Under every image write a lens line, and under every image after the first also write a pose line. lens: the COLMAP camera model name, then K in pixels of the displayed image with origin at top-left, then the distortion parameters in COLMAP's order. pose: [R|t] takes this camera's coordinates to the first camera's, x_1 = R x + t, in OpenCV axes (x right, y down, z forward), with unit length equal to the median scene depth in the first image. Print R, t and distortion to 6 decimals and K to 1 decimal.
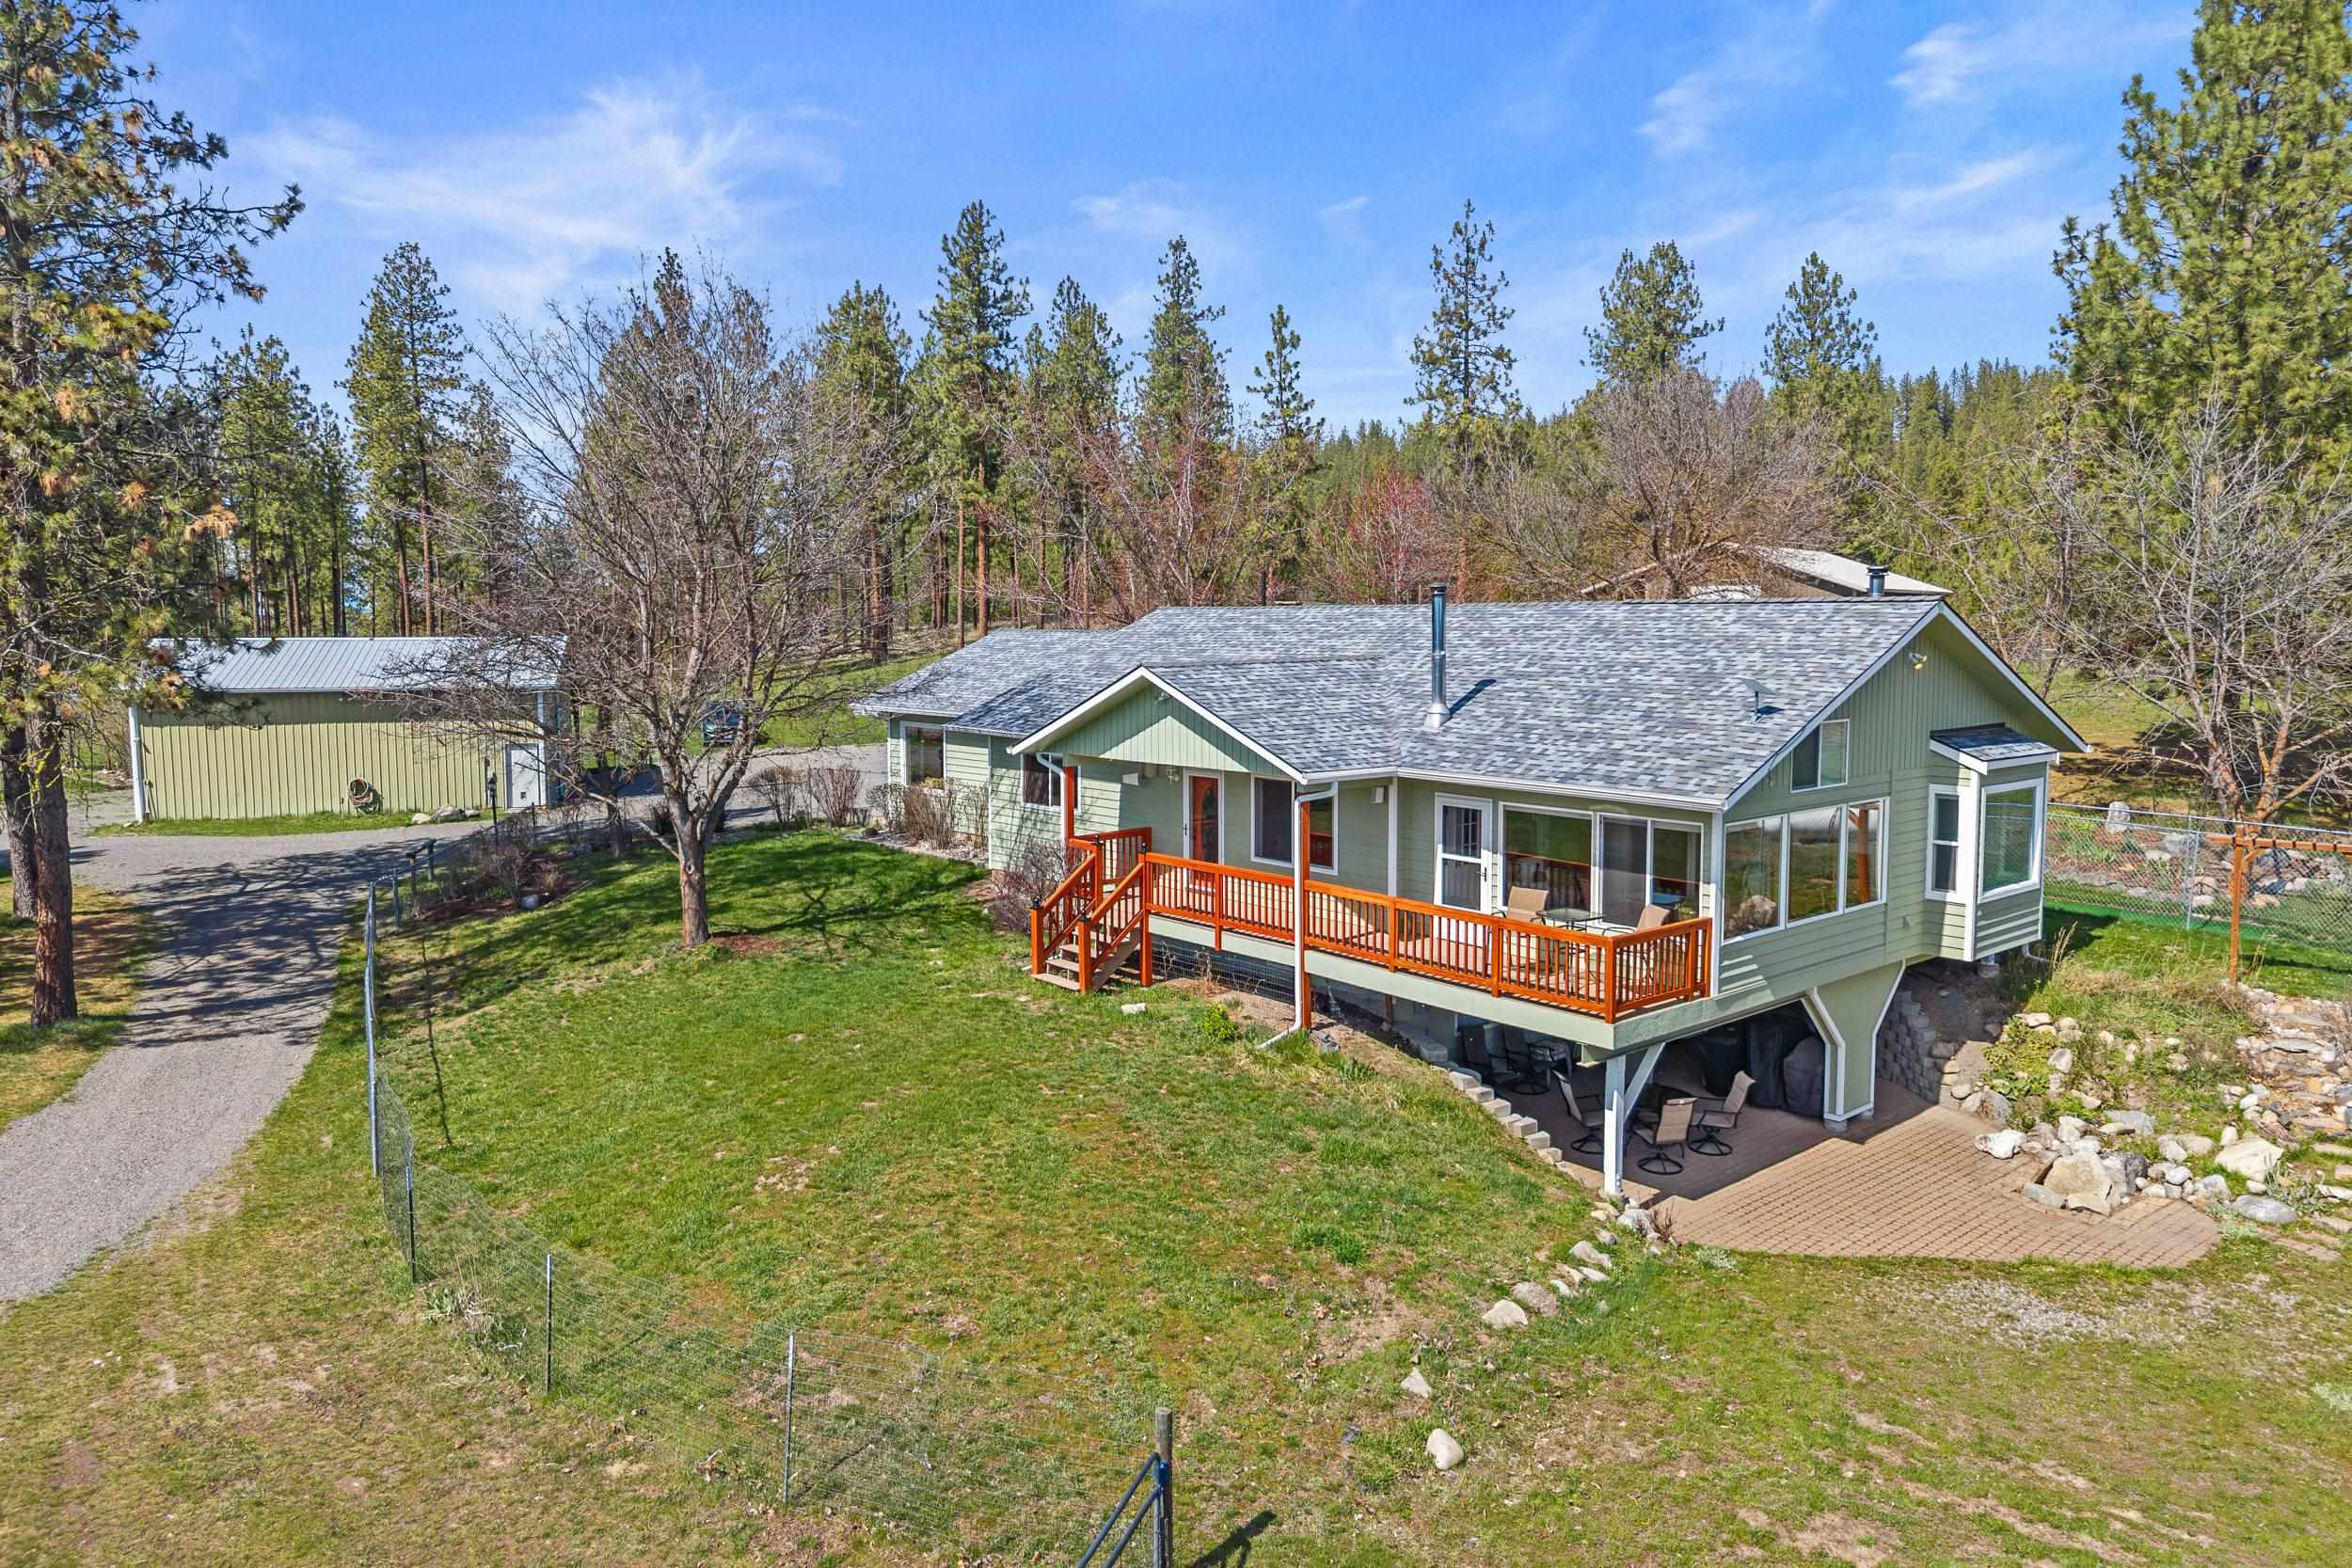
lens RADIAL K [[1652.7, 0, 1182.5], [0, 1652.7, 788.0], [0, 0, 1]] dist [0.010978, 0.001706]
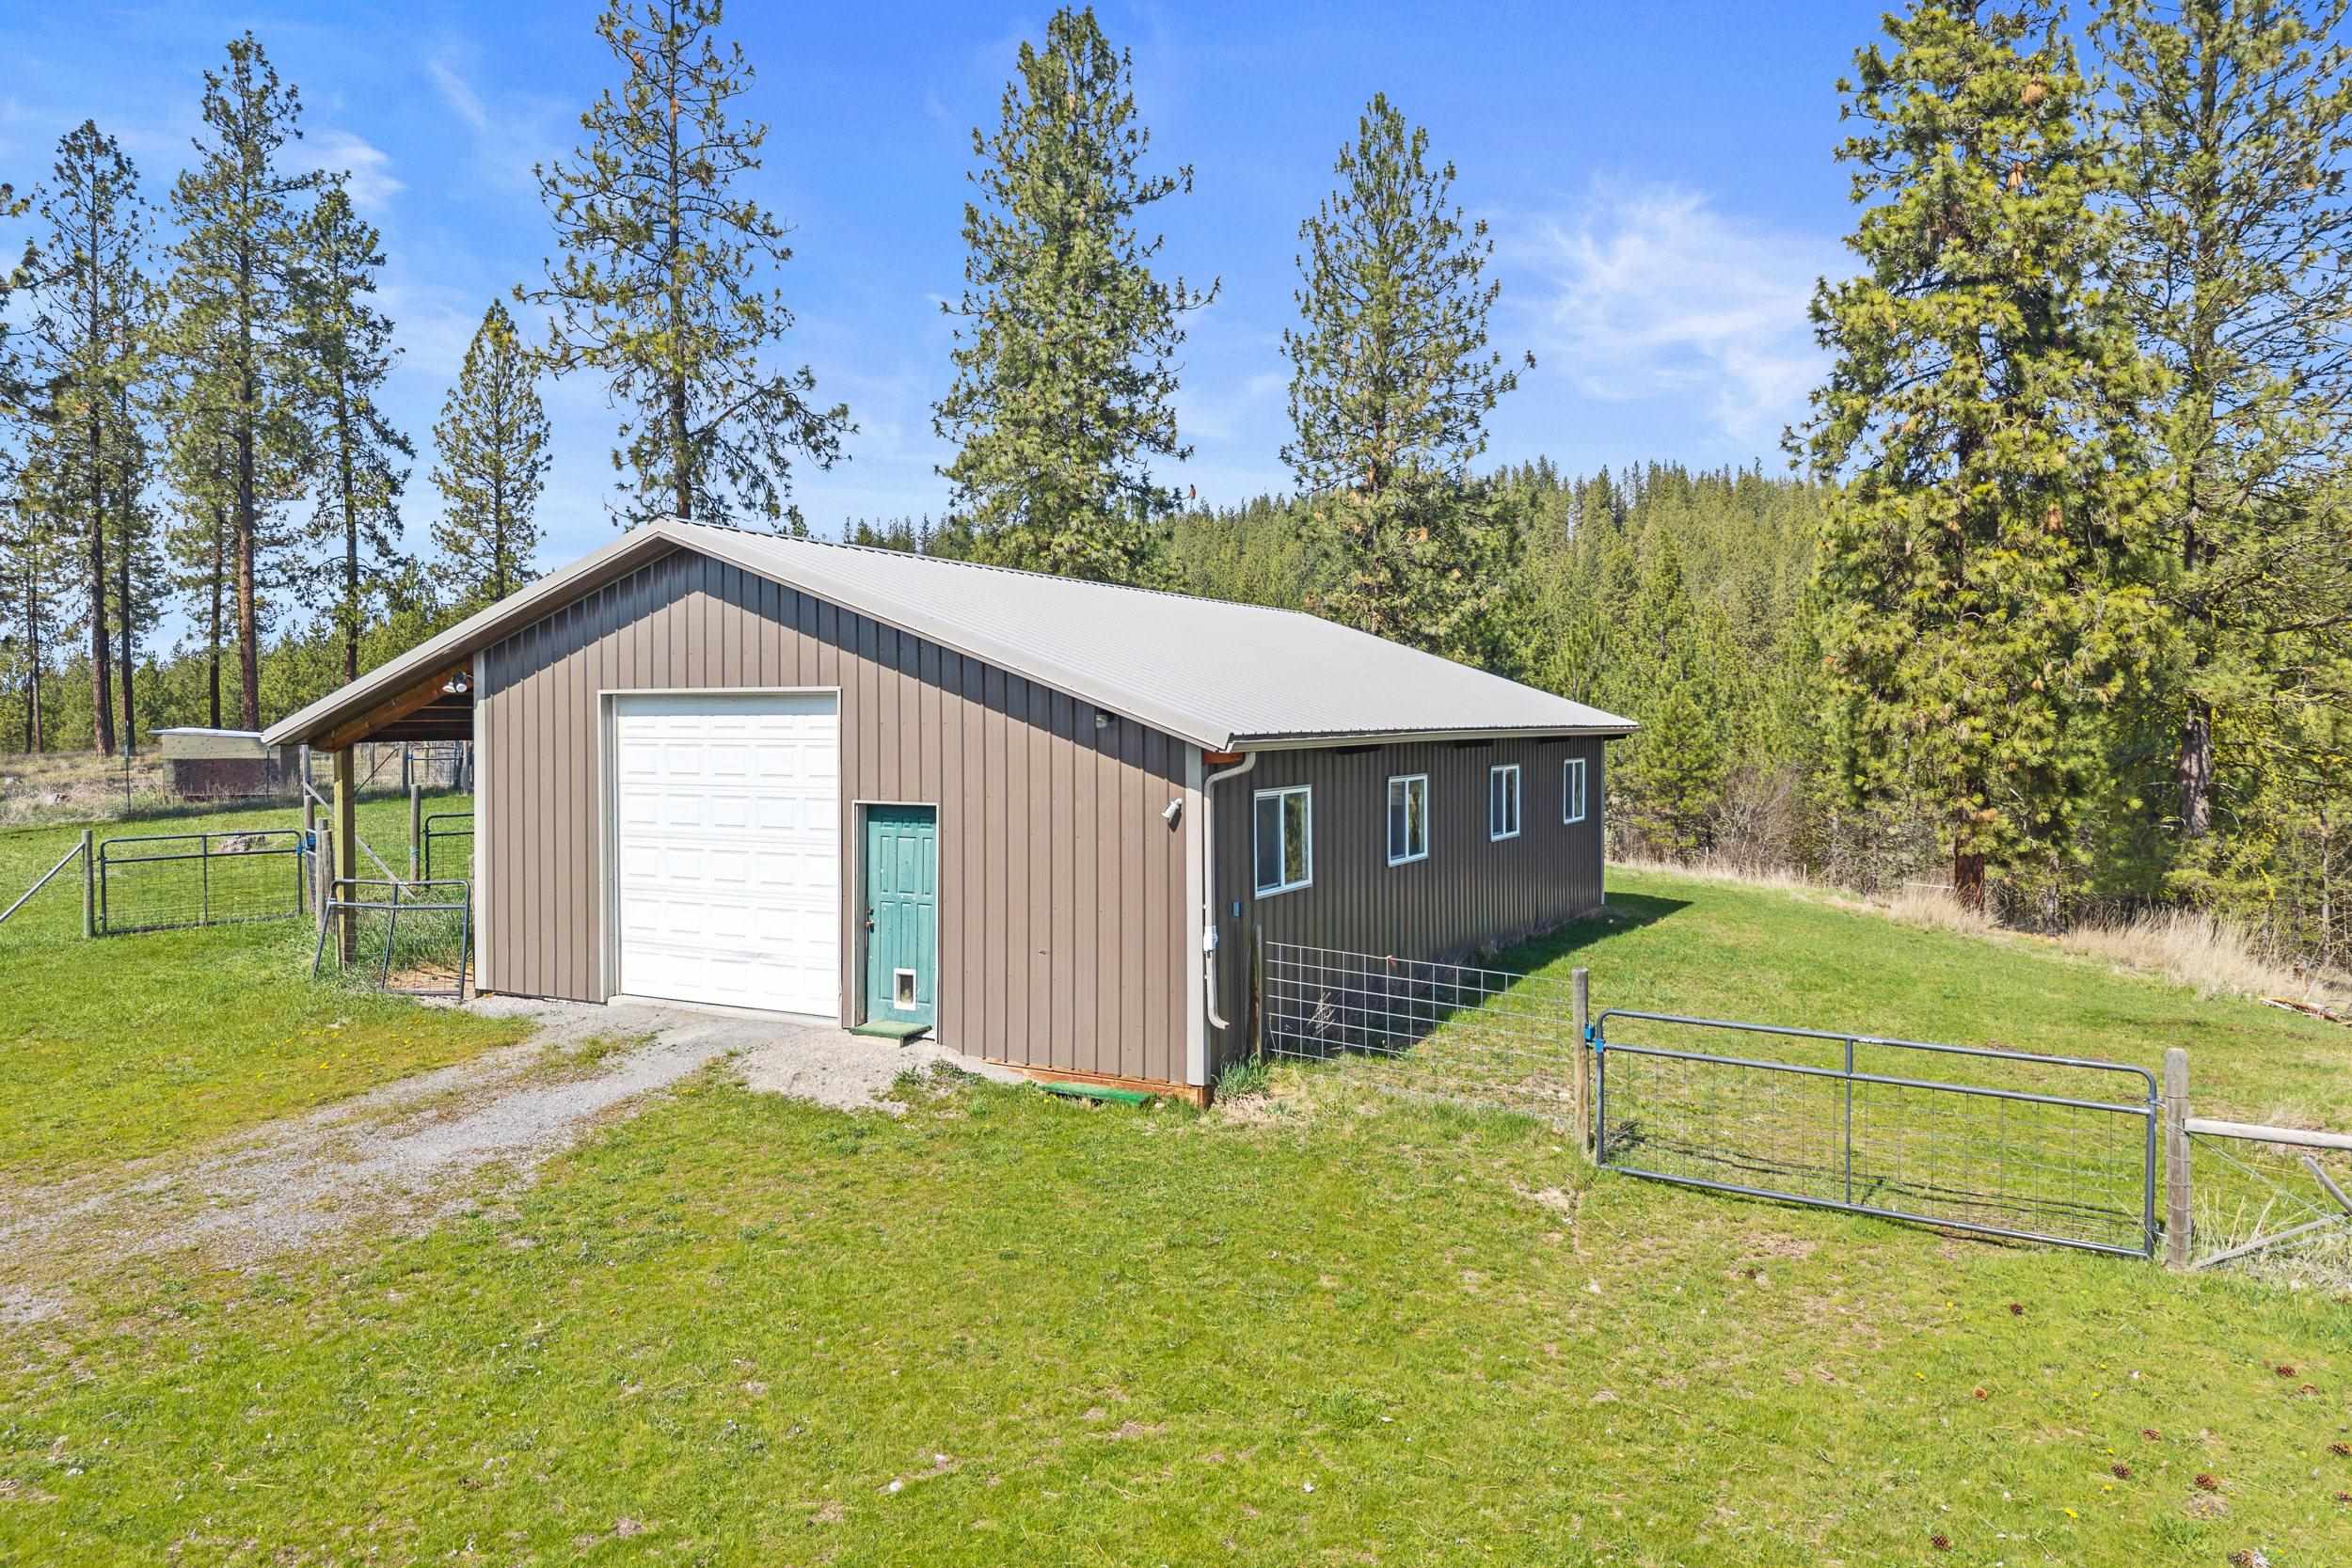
lens RADIAL K [[1652.7, 0, 1173.2], [0, 1652.7, 781.0], [0, 0, 1]] dist [0.010978, 0.001706]
pose [[0.986677, -0.002853, 0.162669, 0.213584], [0.013113, 0.997988, -0.062036, -0.059047], [-0.162165, 0.063343, 0.984729, 0.463418]]
